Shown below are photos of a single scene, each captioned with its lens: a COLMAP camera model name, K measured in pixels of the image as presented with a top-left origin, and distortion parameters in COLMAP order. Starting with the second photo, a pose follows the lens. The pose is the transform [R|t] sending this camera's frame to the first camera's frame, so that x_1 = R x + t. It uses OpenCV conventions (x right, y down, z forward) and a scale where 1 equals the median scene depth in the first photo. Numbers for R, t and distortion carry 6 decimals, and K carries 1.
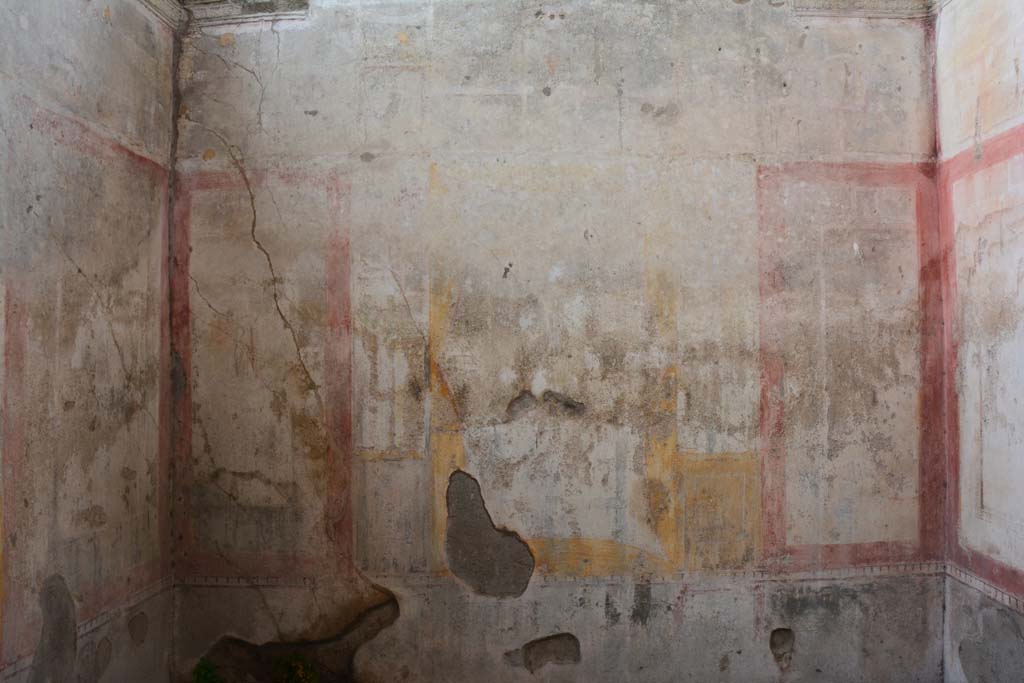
lens RADIAL K [[798.1, 0, 510.8], [0, 798.1, 347.4], [0, 0, 1]] dist [-0.162328, 0.117422]
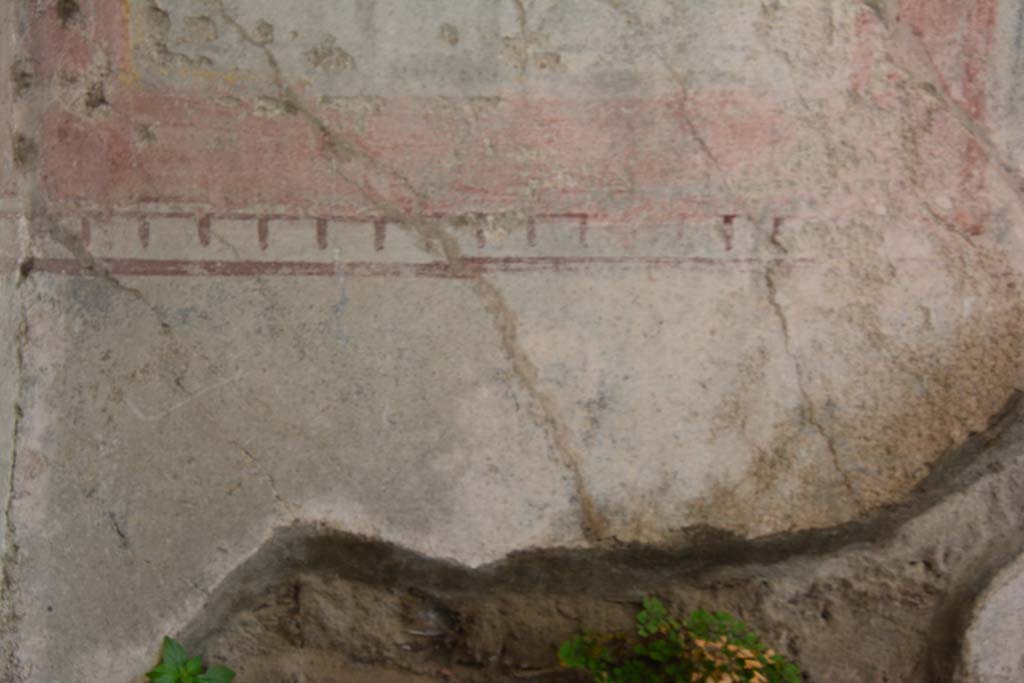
lens RADIAL K [[2192.9, 0, 508.7], [0, 2192.9, 344.8], [0, 0, 1]] dist [0.436865, 0.000000]
pose [[0.999452, 0.017151, 0.028323, -0.339634], [-0.019615, 0.995823, 0.089172, 0.282730], [-0.026676, -0.089678, 0.995613, 0.446469]]
